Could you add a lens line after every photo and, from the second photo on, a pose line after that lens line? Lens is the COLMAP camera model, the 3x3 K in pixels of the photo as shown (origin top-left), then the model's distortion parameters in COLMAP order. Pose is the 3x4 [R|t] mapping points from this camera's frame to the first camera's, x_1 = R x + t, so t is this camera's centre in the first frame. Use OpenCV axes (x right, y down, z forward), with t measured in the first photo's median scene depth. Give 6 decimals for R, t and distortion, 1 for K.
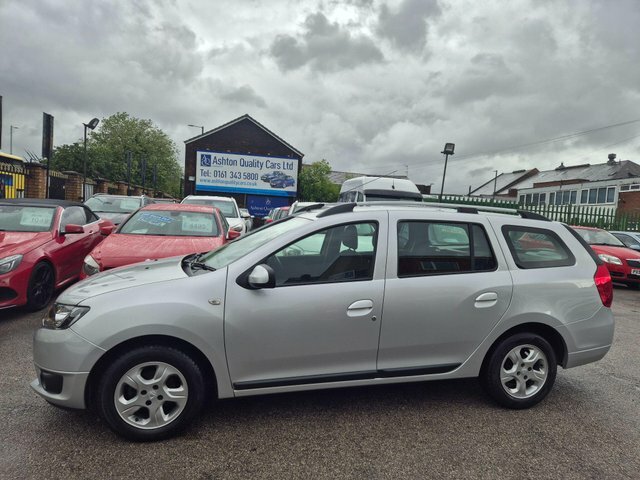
lens RADIAL K [[469.5, 0, 323.0], [0, 469.5, 254.7], [0, 0, 1]] dist [0.081984, -0.047900]
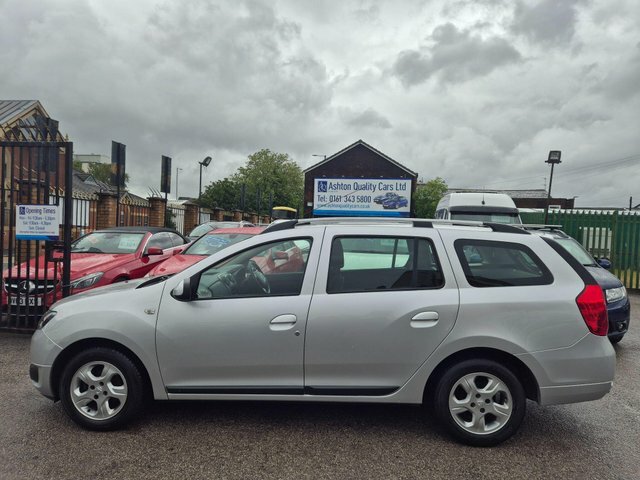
lens RADIAL K [[469.5, 0, 321.6], [0, 469.5, 254.0], [0, 0, 1]] dist [0.081984, -0.047900]
pose [[0.941669, -0.009640, -0.336401, 0.444236], [-0.007030, 0.998808, -0.048301, 0.012186], [0.336466, 0.047849, 0.940479, 0.055896]]
